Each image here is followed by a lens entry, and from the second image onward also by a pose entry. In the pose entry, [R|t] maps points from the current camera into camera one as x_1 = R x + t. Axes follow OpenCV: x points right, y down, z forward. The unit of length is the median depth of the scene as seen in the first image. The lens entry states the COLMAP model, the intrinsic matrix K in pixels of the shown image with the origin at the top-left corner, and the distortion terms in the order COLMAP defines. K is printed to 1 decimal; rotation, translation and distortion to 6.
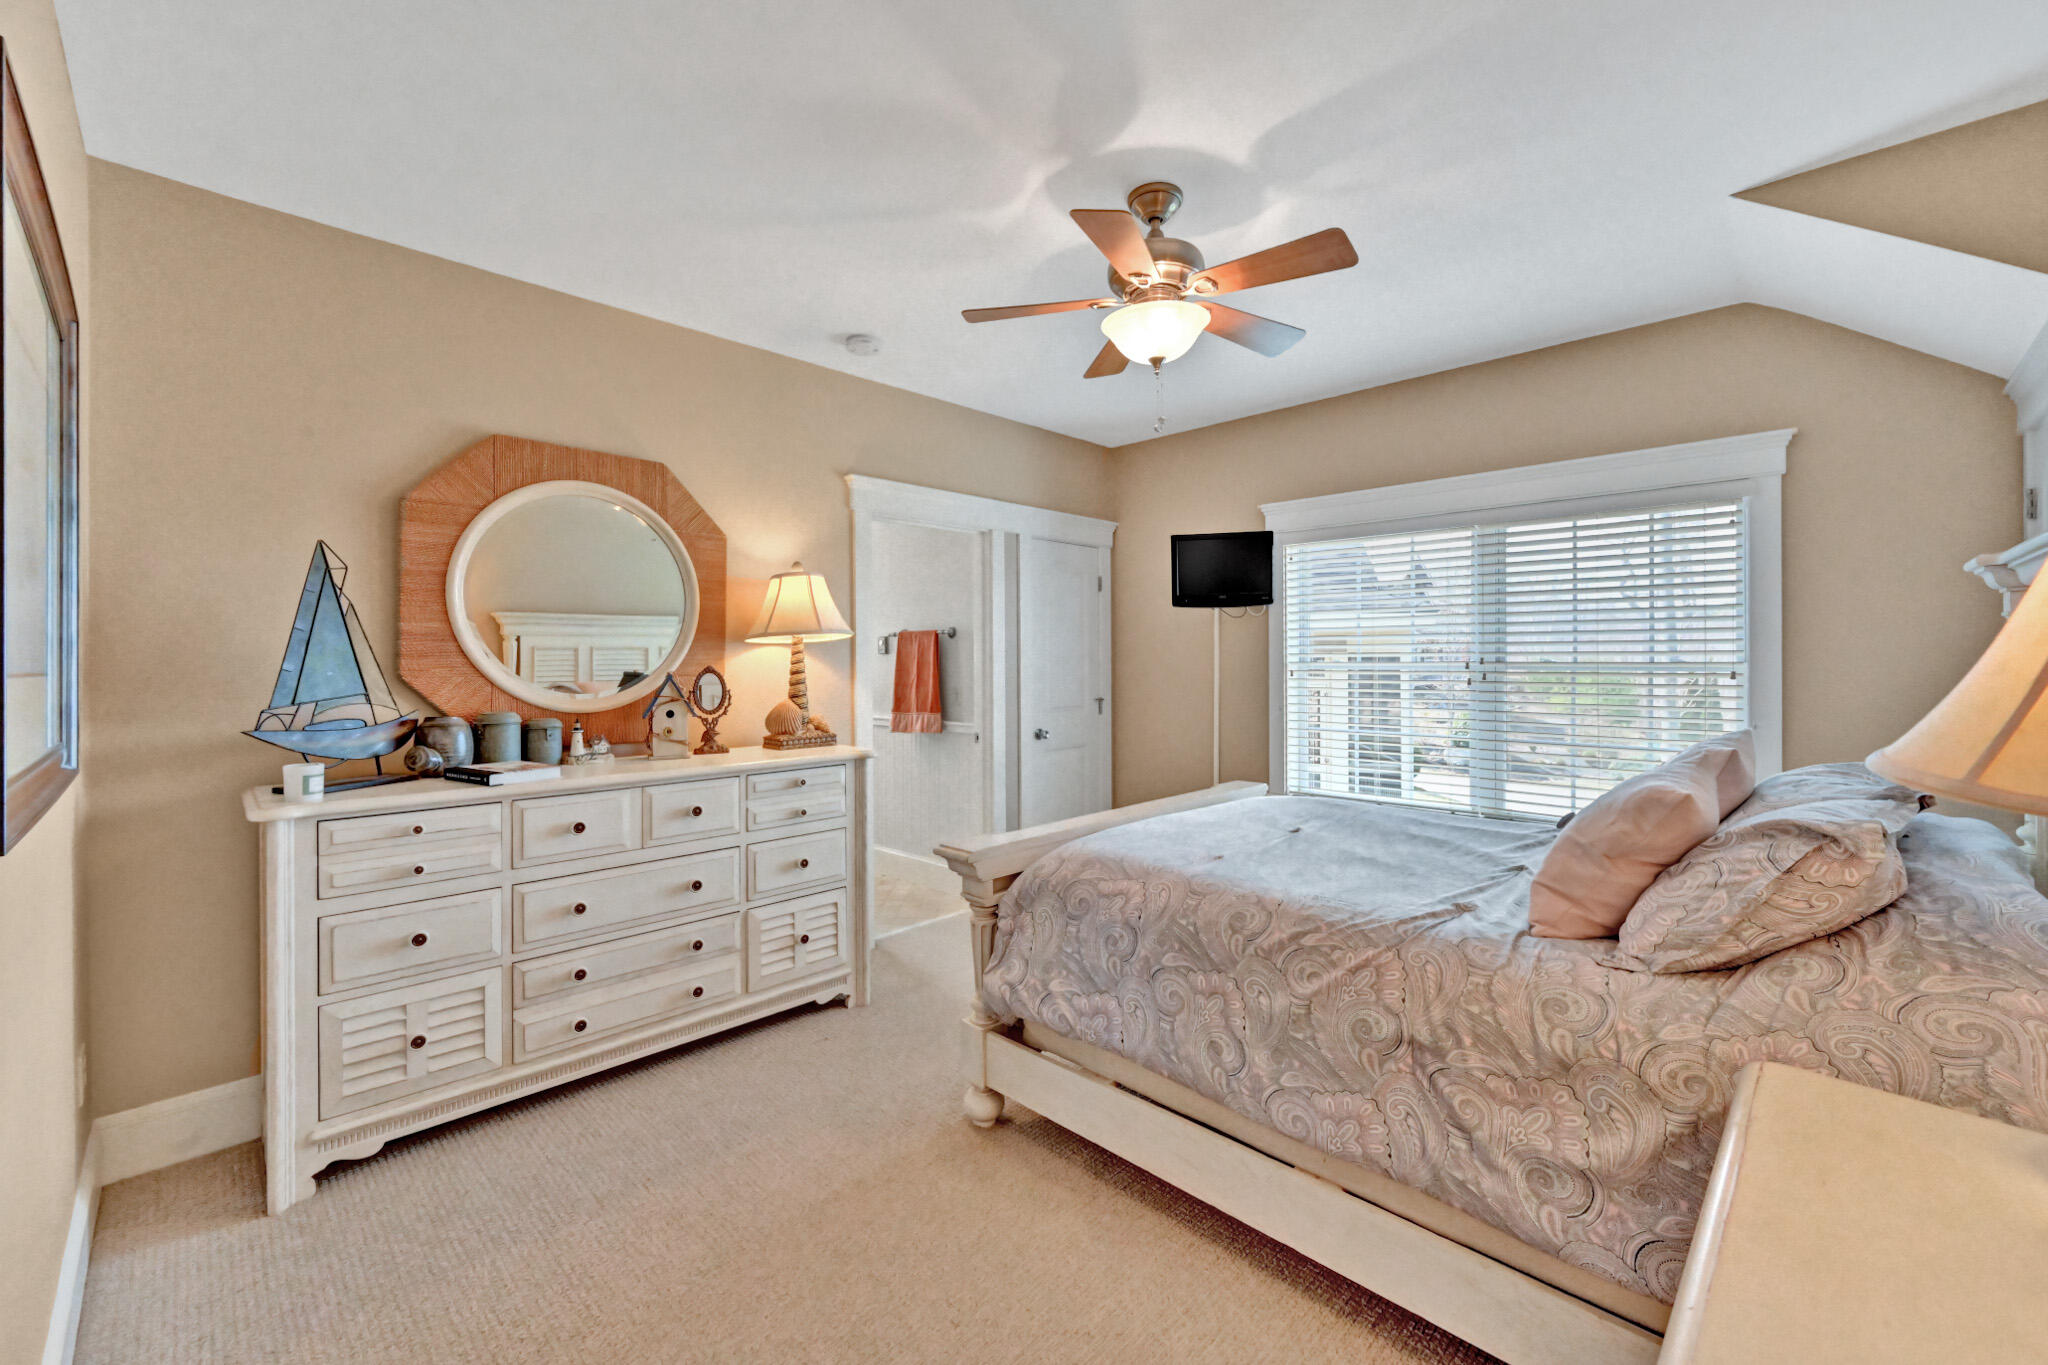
lens RADIAL K [[813.9, 0, 1031.1], [0, 813.9, 662.9], [0, 0, 1]] dist [0.000476, 0.000224]
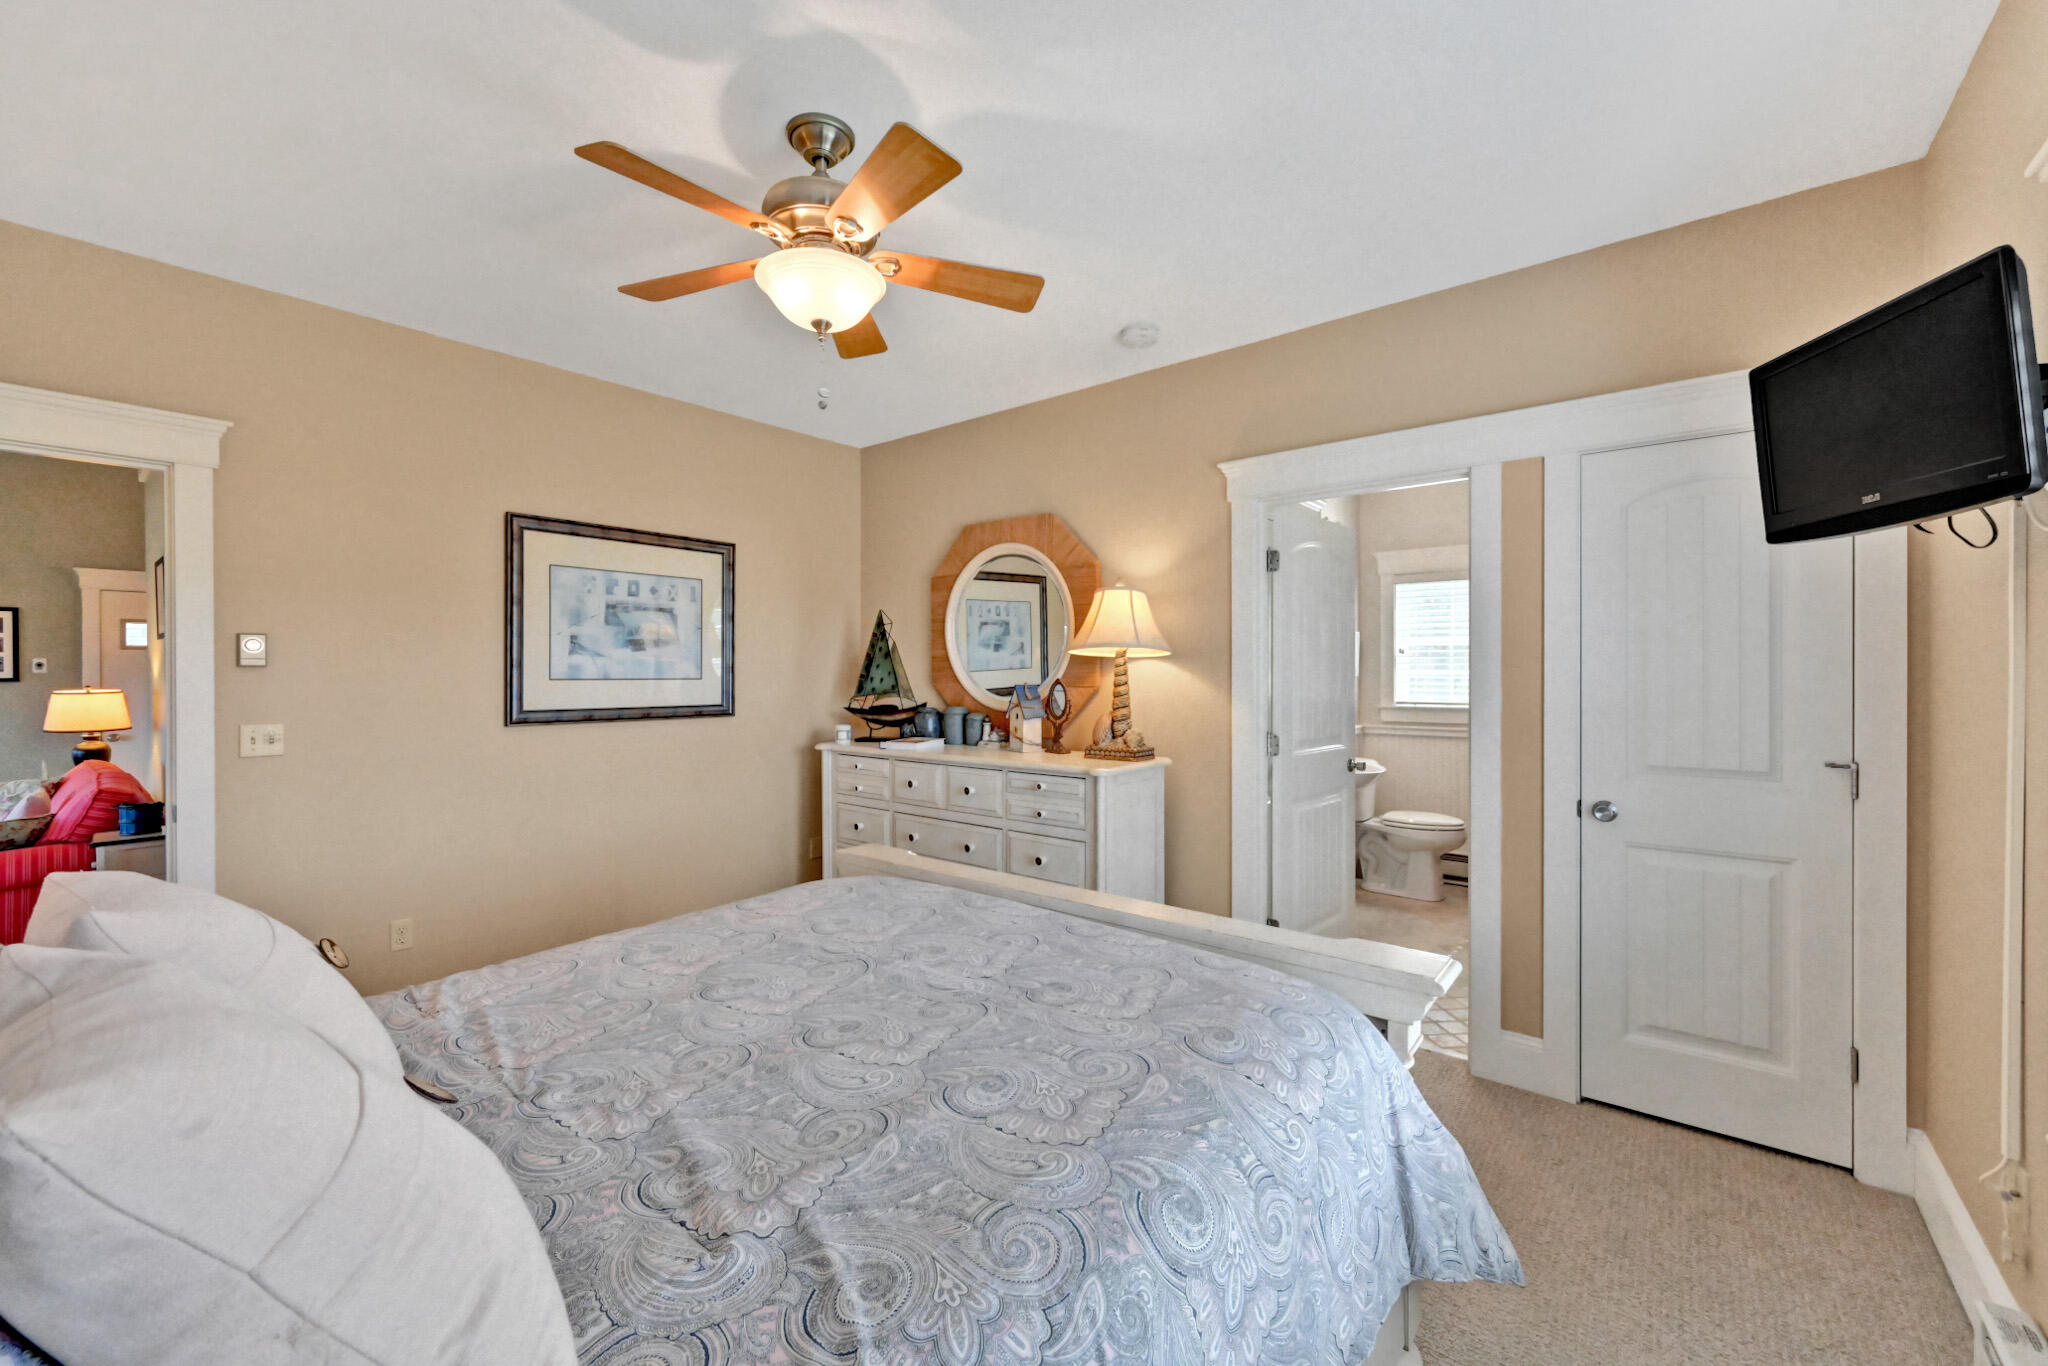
lens RADIAL K [[802.3, 0, 1022.2], [0, 802.3, 677.5], [0, 0, 1]] dist [-0.001216, 0.000124]
pose [[0.102338, 0.010835, -0.994691, 0.810665], [-0.000748, 0.999941, 0.010815, -0.010475], [0.994749, -0.000363, 0.102340, 0.902476]]
